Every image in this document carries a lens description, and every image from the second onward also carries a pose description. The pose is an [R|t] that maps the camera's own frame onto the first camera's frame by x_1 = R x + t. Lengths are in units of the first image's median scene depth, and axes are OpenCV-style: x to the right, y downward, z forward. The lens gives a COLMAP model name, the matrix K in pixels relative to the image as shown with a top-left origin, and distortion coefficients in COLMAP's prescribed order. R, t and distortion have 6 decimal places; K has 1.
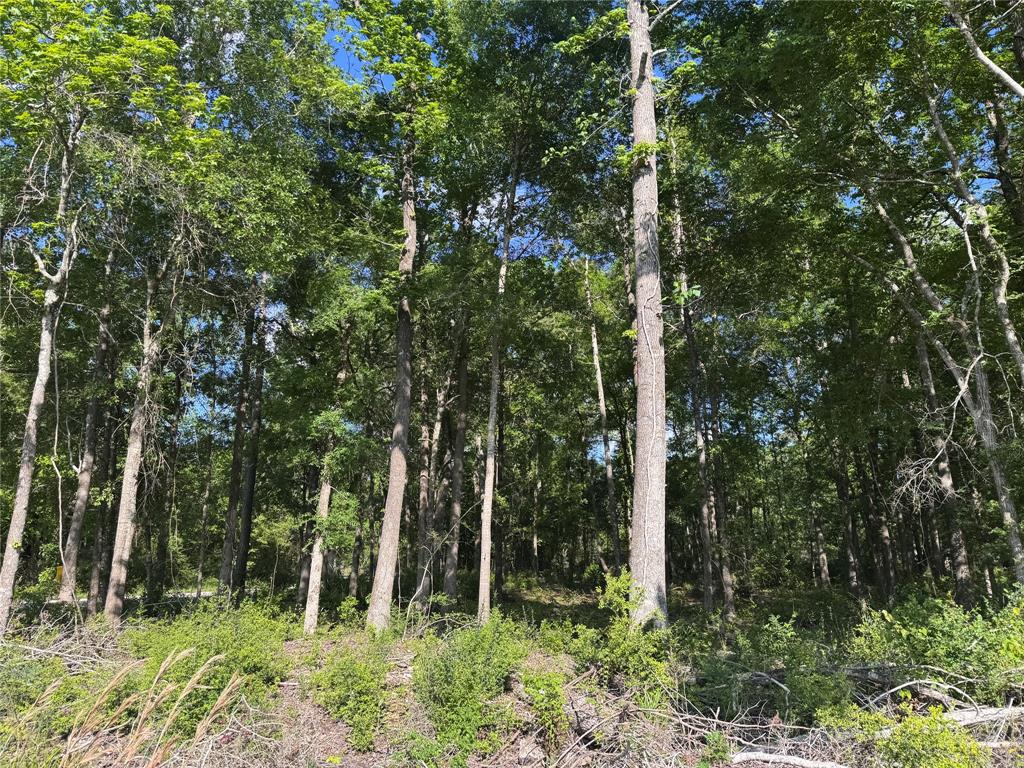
lens RADIAL K [[719.7, 0, 518.8], [0, 719.7, 377.6], [0, 0, 1]] dist [0.071870, -0.099993]
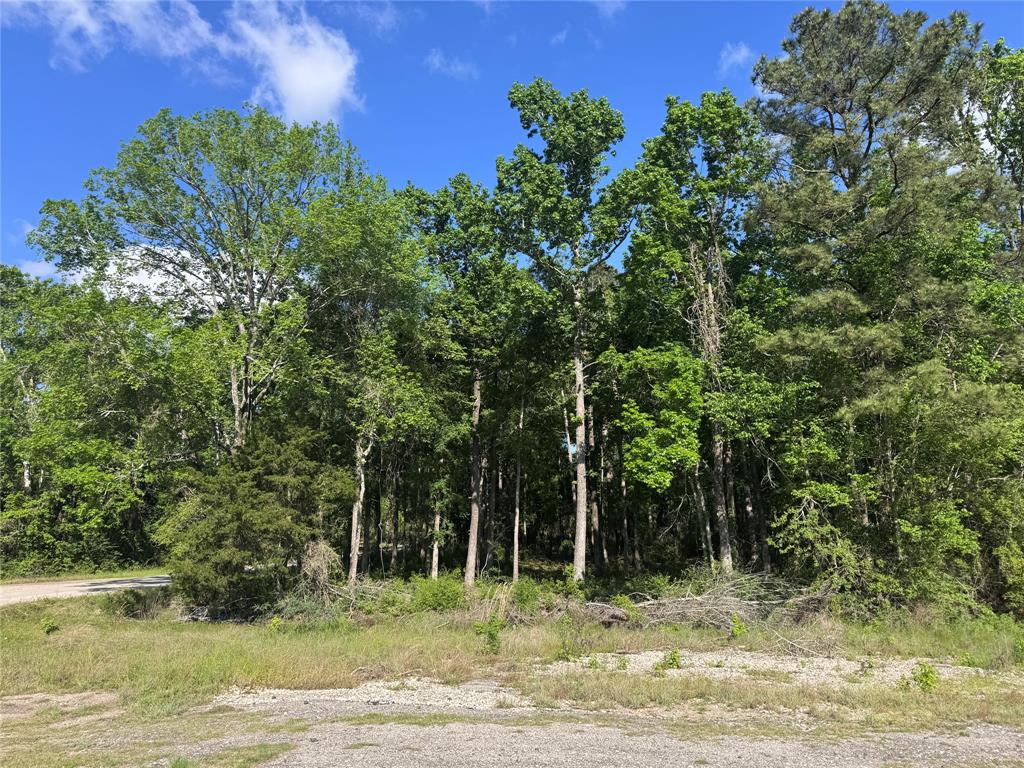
lens RADIAL K [[711.9, 0, 517.7], [0, 711.9, 387.4], [0, 0, 1]] dist [0.000364, -0.000821]
pose [[0.999587, 0.007604, 0.027712, -0.154067], [-0.009266, 0.998136, 0.060323, -0.583544], [-0.027202, -0.060555, 0.997794, -1.739987]]
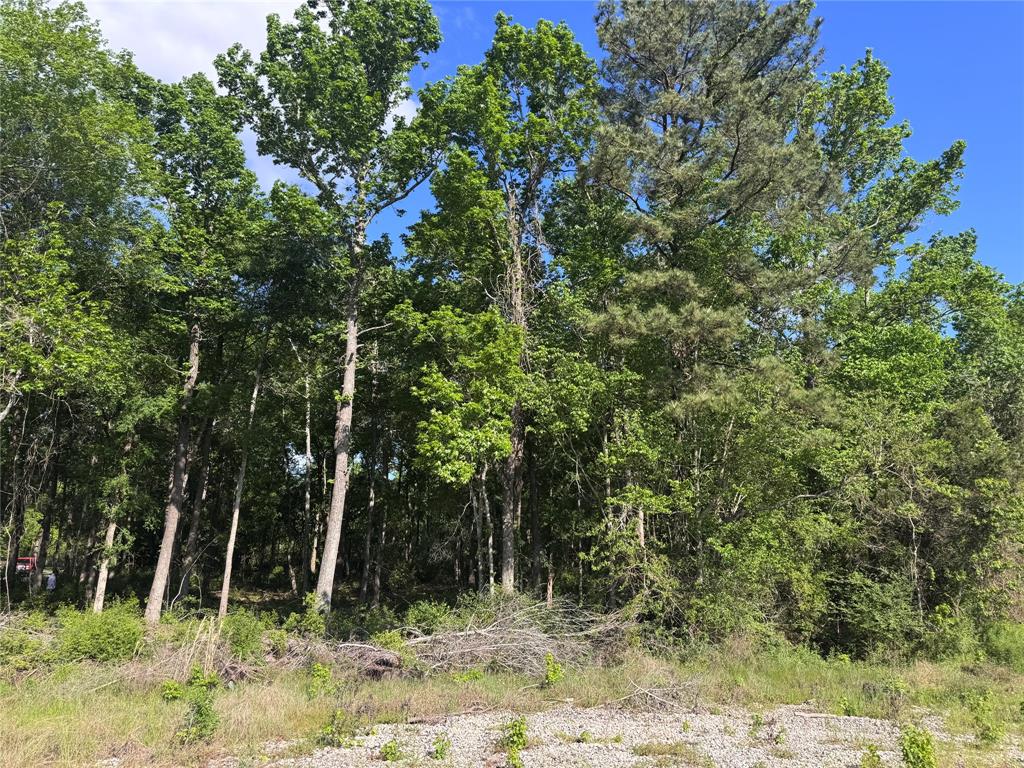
lens RADIAL K [[698.8, 0, 523.0], [0, 698.8, 398.0], [0, 0, 1]] dist [0.064633, -0.103204]
pose [[0.904473, 0.112357, 0.411466, -0.209706], [-0.123714, 0.992317, 0.000978, -0.361022], [-0.408195, -0.051789, 0.911424, -1.103915]]
